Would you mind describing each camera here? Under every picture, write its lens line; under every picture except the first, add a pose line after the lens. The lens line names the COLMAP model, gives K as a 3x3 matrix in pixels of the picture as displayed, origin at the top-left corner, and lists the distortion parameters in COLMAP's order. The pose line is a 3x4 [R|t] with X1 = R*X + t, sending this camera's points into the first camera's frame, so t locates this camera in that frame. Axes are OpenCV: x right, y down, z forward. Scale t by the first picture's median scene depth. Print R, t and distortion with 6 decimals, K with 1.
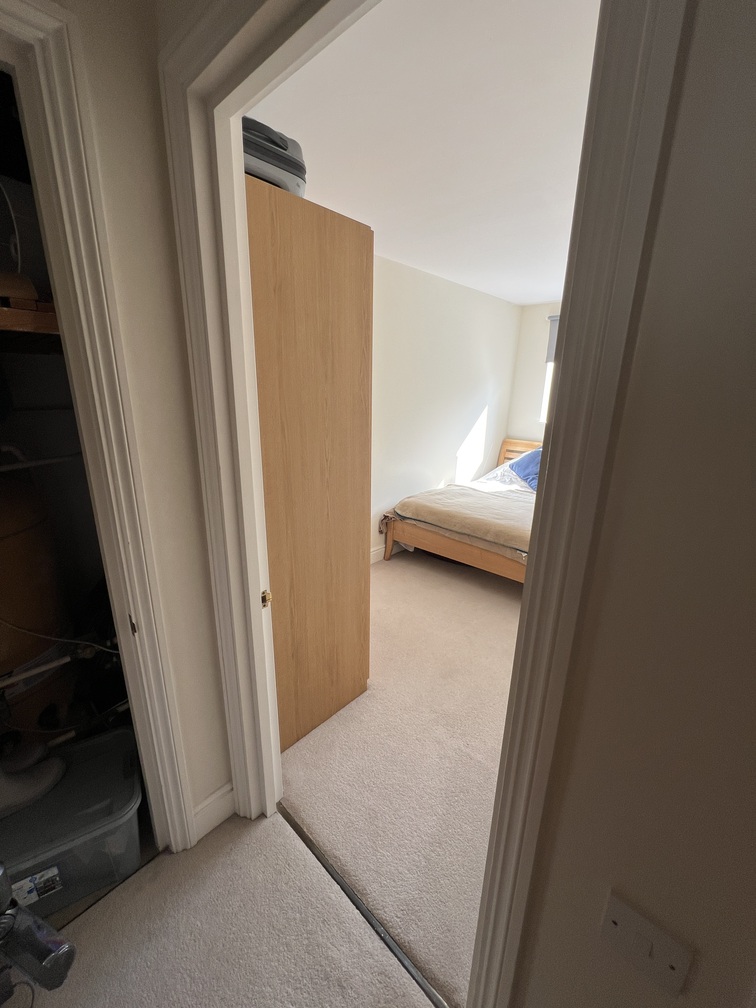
lens RADIAL K [[406.9, 0, 369.0], [0, 406.9, 499.4], [0, 0, 1]] dist [-0.003338, 0.000561]
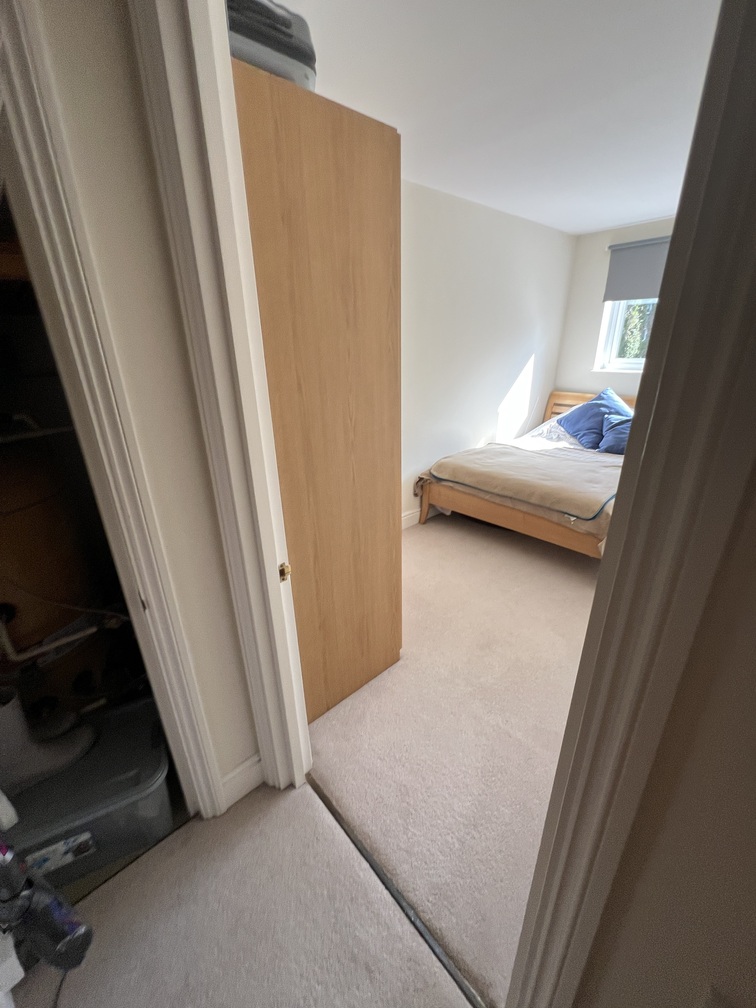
lens RADIAL K [[406.9, 0, 365.2], [0, 406.9, 504.4], [0, 0, 1]] dist [-0.003338, 0.000561]
pose [[0.994914, -0.008368, -0.100375, 0.021095], [0.018942, 0.994306, 0.104861, -0.001576], [0.098926, -0.106229, 0.989408, 0.117536]]
